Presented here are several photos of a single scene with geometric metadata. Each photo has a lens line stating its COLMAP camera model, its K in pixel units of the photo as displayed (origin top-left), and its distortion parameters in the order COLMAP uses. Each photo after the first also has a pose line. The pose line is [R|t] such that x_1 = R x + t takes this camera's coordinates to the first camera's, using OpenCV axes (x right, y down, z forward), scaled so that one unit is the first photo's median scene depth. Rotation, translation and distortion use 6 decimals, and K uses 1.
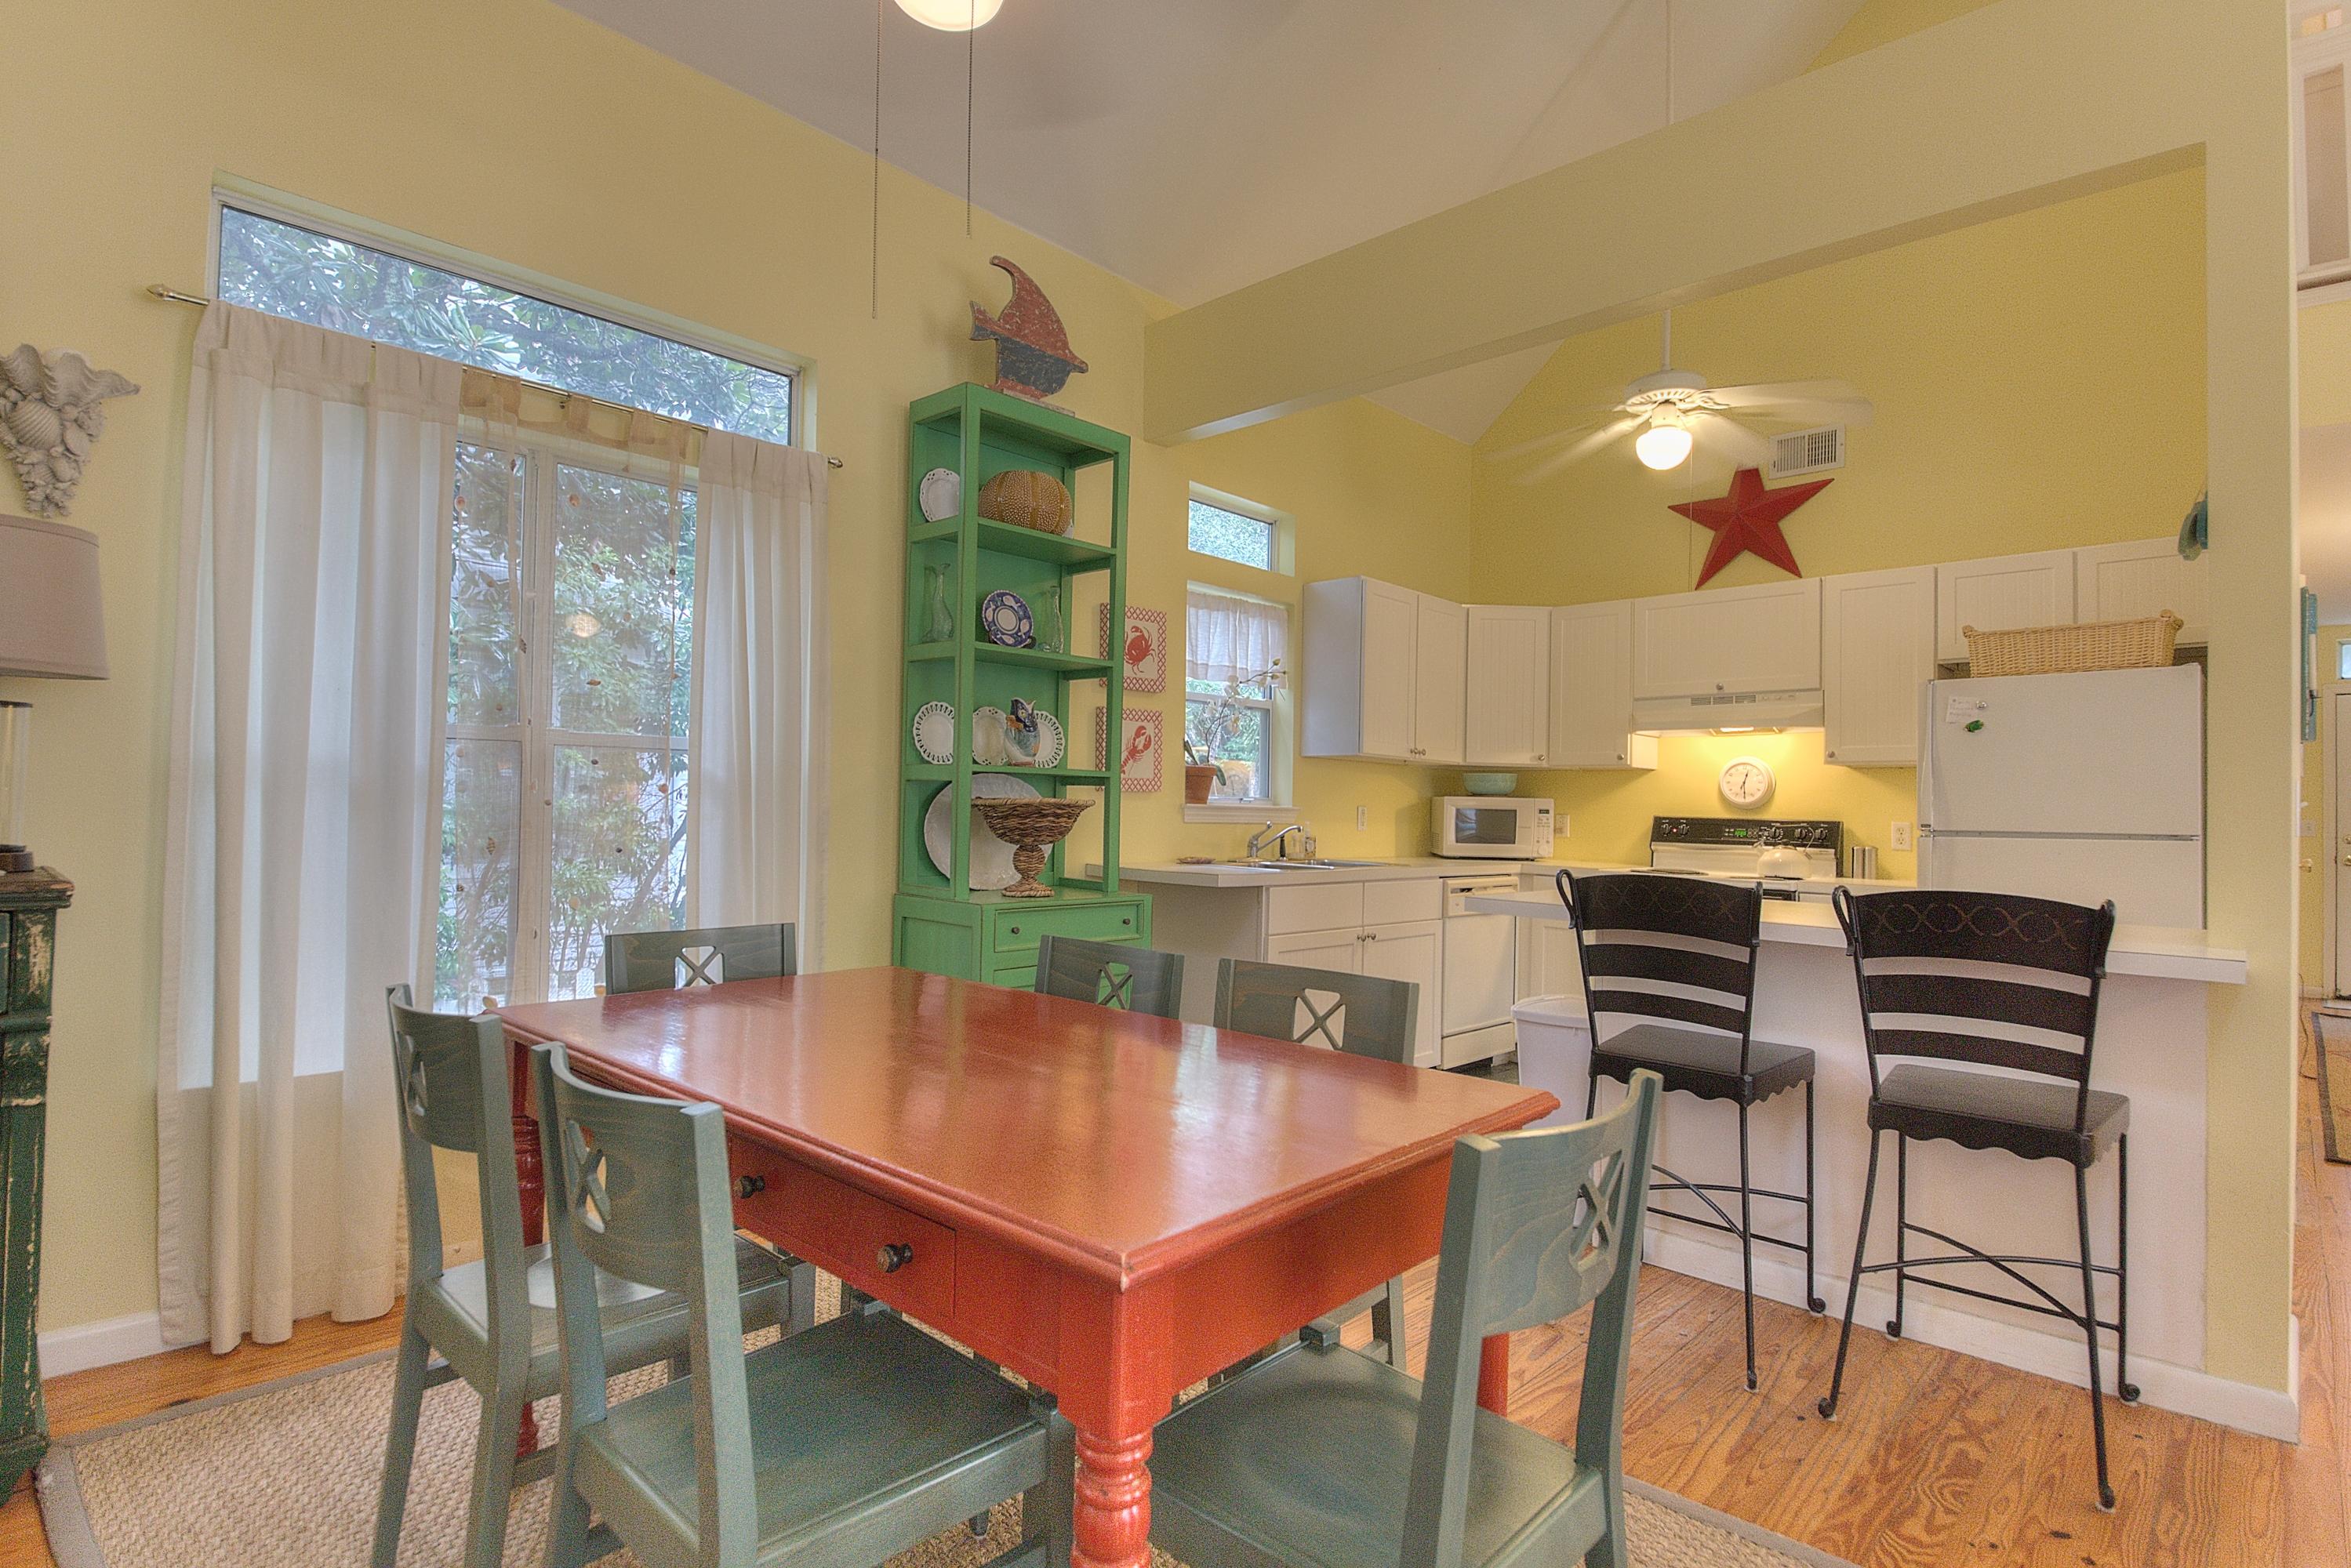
lens RADIAL K [[1145.0, 0, 1167.2], [0, 1145.0, 785.4], [0, 0, 1]] dist [0.030244, -0.014572]
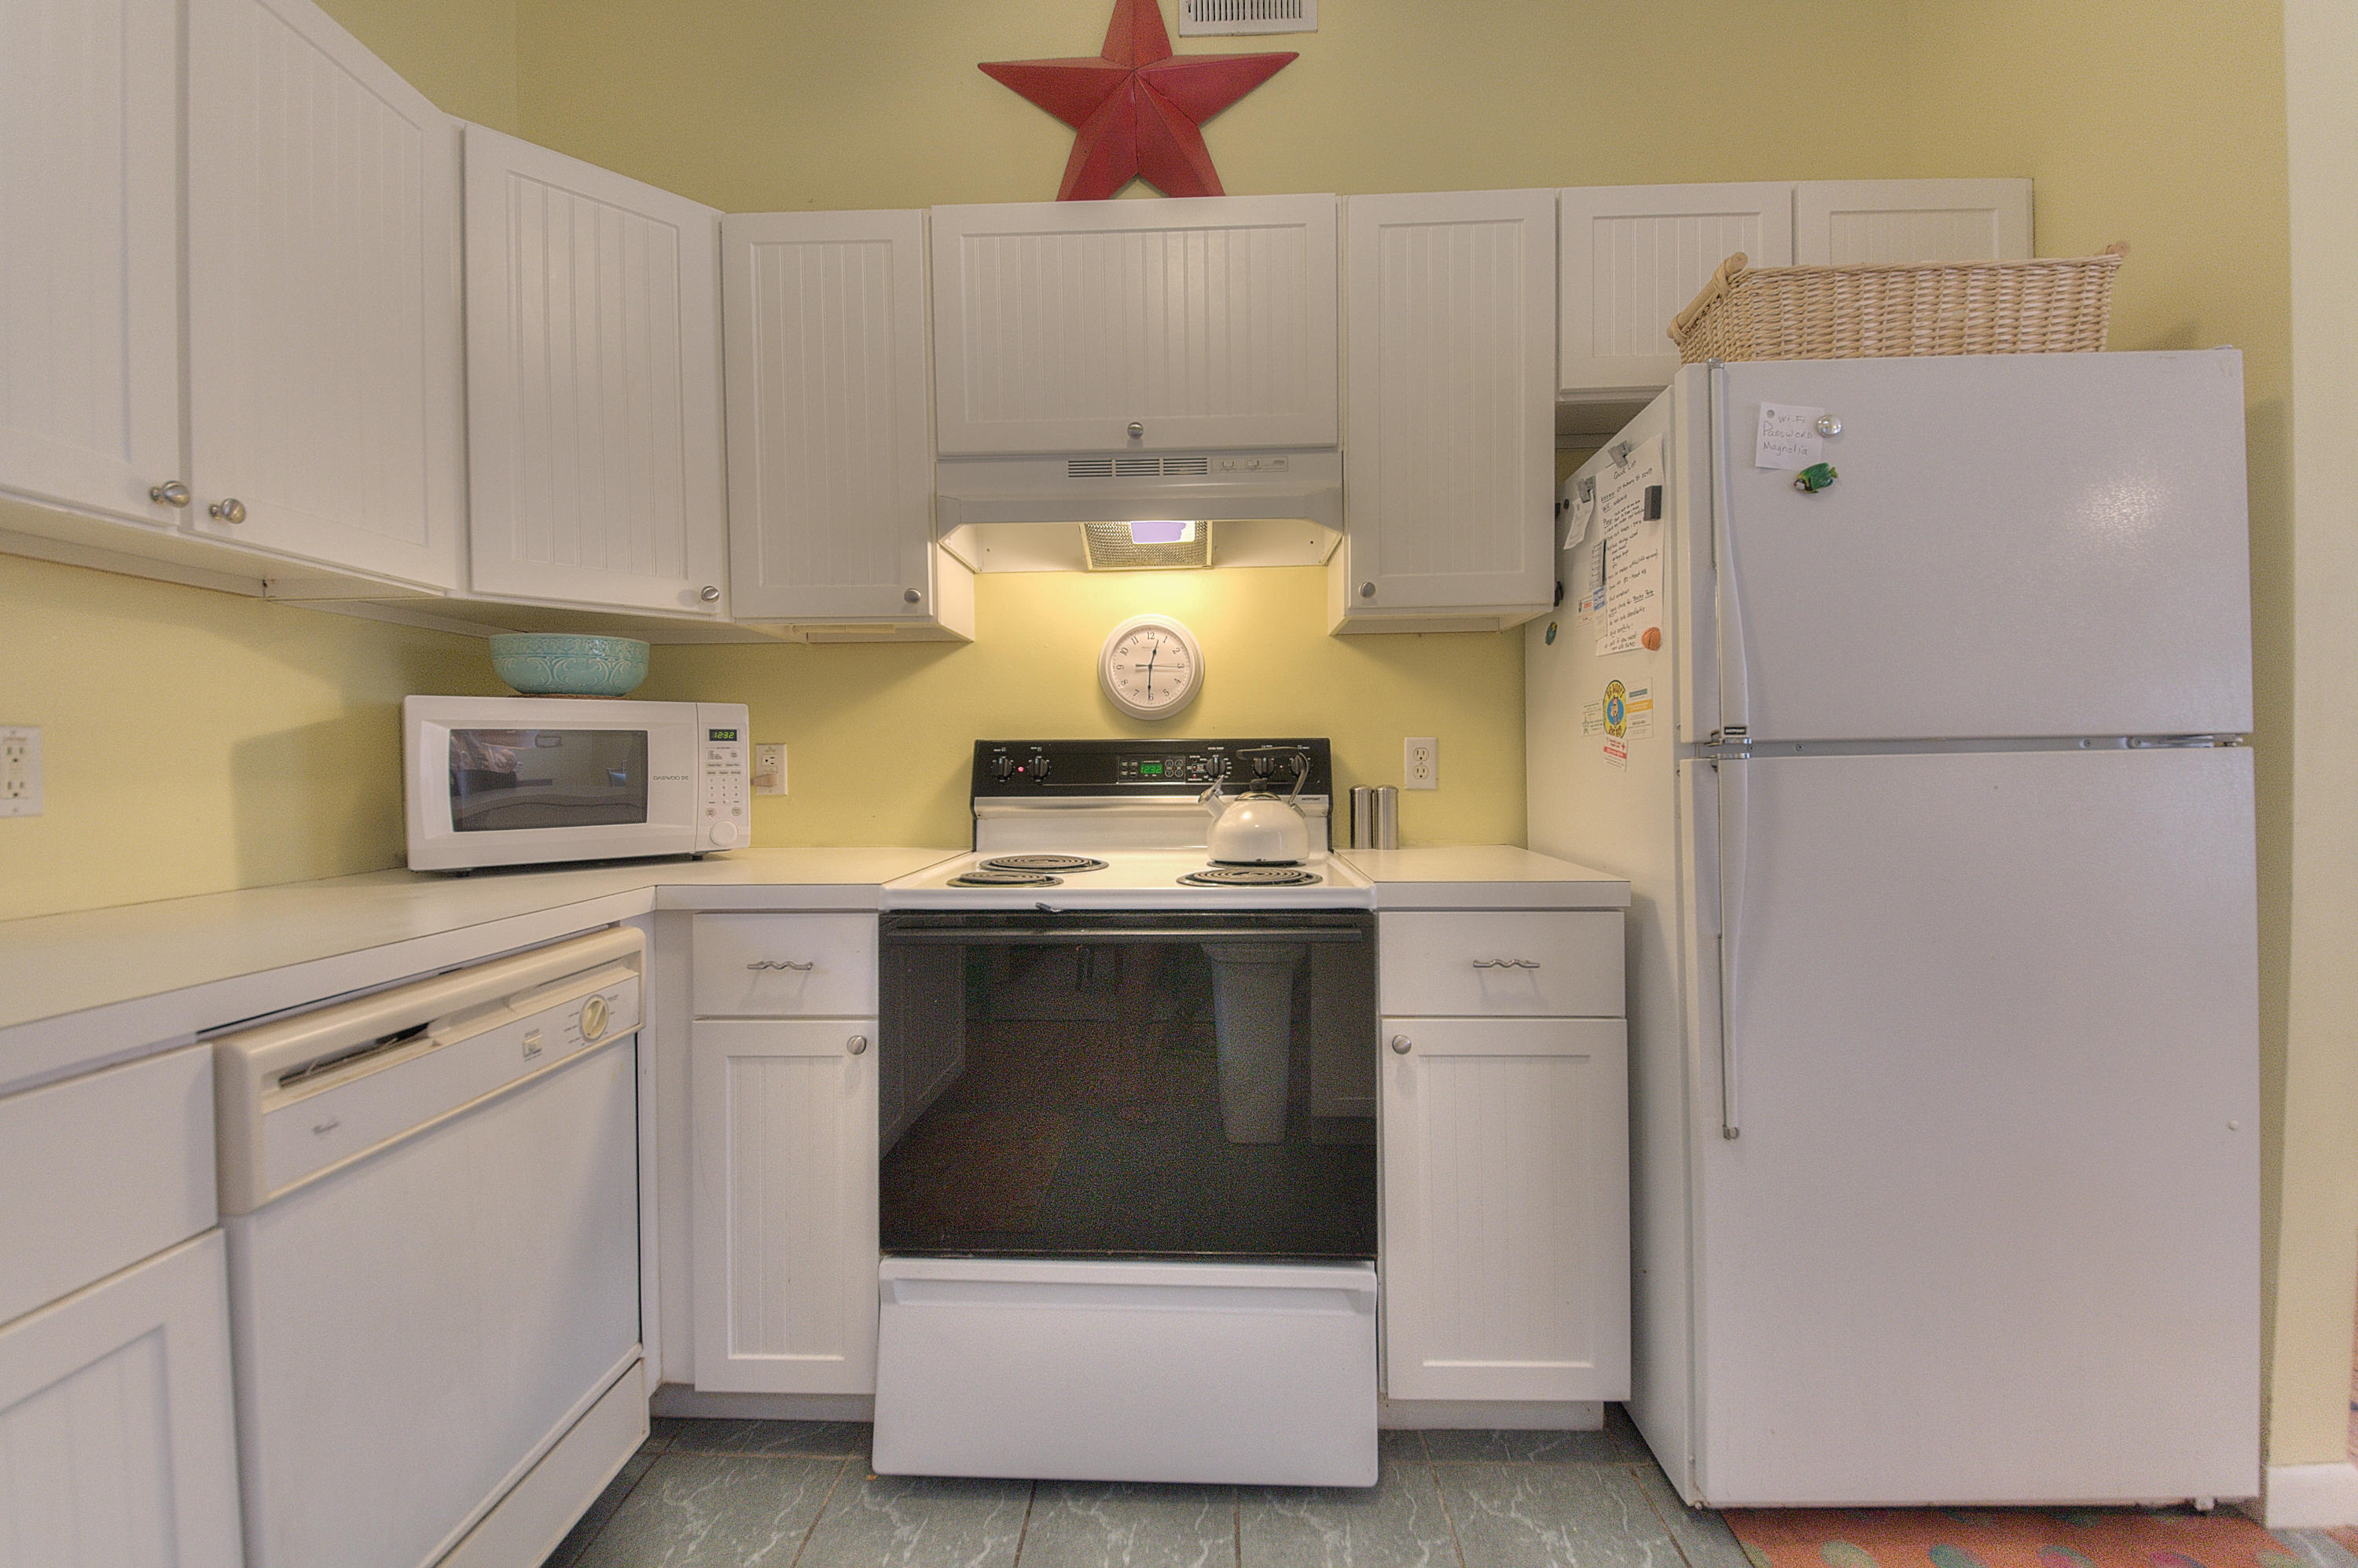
lens RADIAL K [[975.9, 0, 1185.3], [0, 975.9, 776.9], [0, 0, 1]] dist [0.007271, -0.006933]
pose [[0.741319, -0.044030, 0.669707, 0.281262], [0.015035, 0.998685, 0.049016, 0.029196], [-0.670984, -0.026267, 0.741006, 0.821276]]
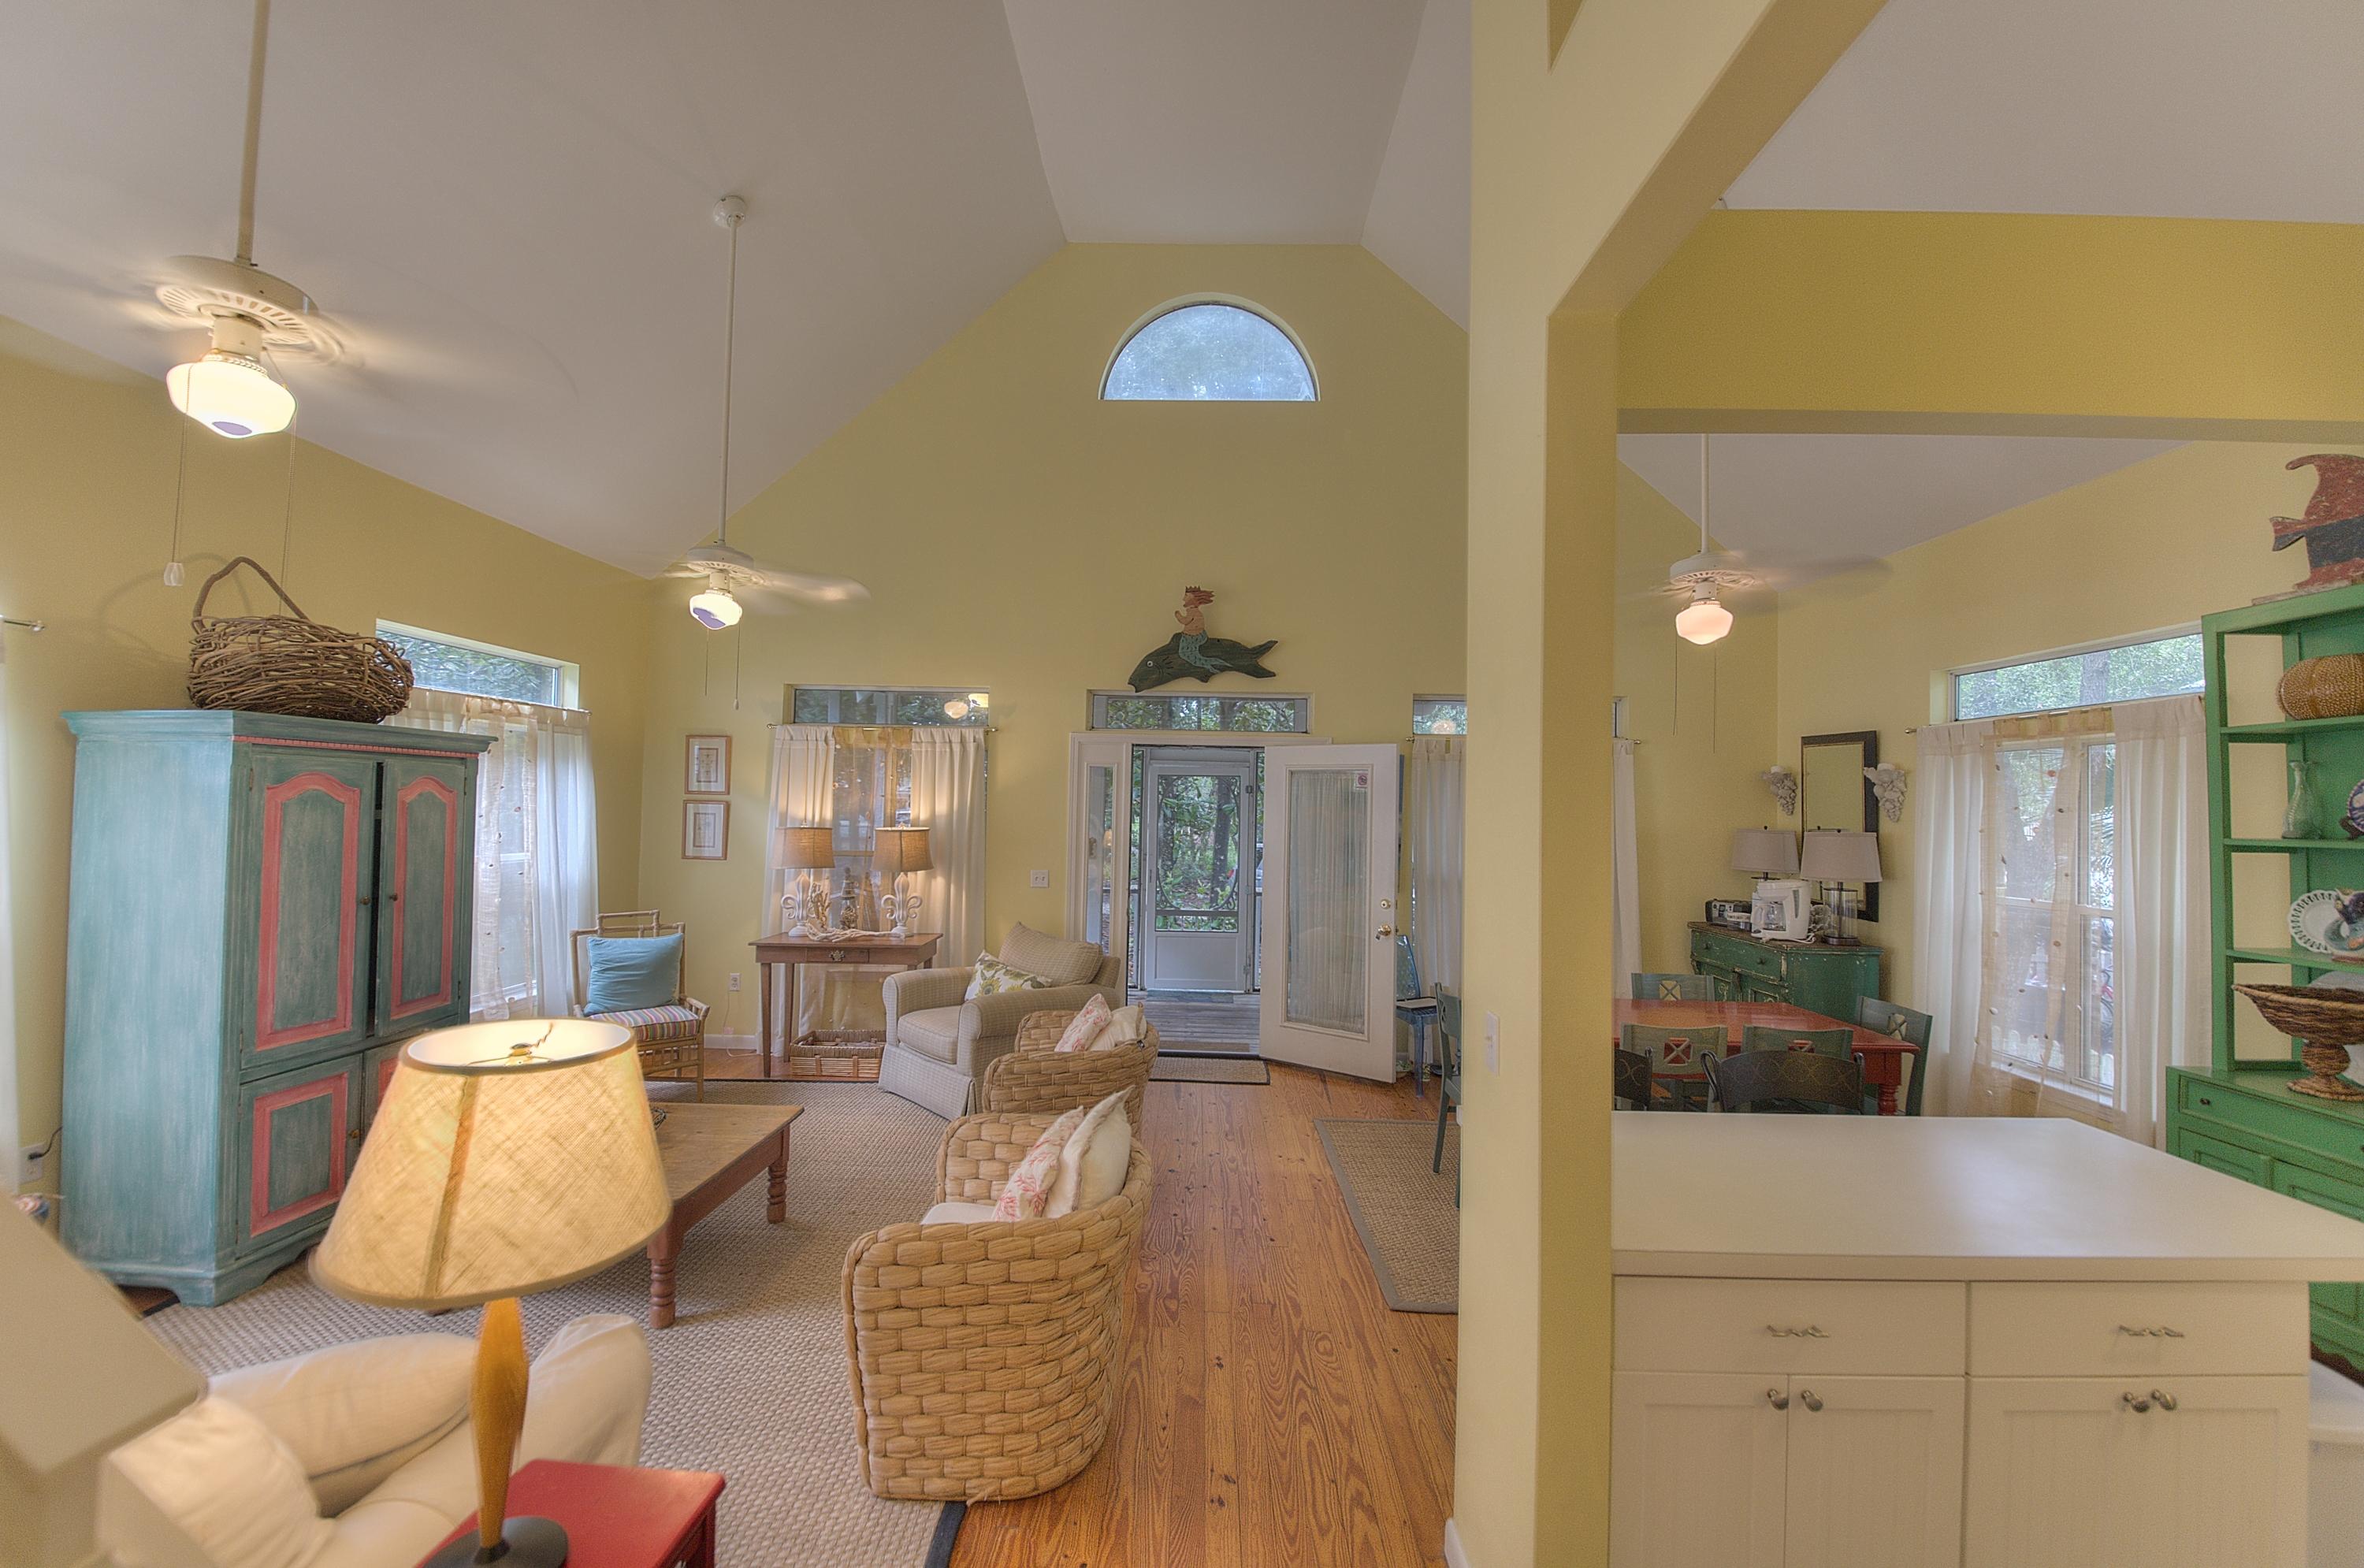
lens RADIAL K [[916.1, 0, 1174.7], [0, 916.1, 774.9], [0, 0, 1]] dist [-0.003088, -0.004233]
pose [[-0.745624, -0.059939, -0.663666, 0.940816], [-0.023429, 0.997689, -0.063783, -0.083620], [0.665955, -0.032009, -0.745305, 0.771751]]
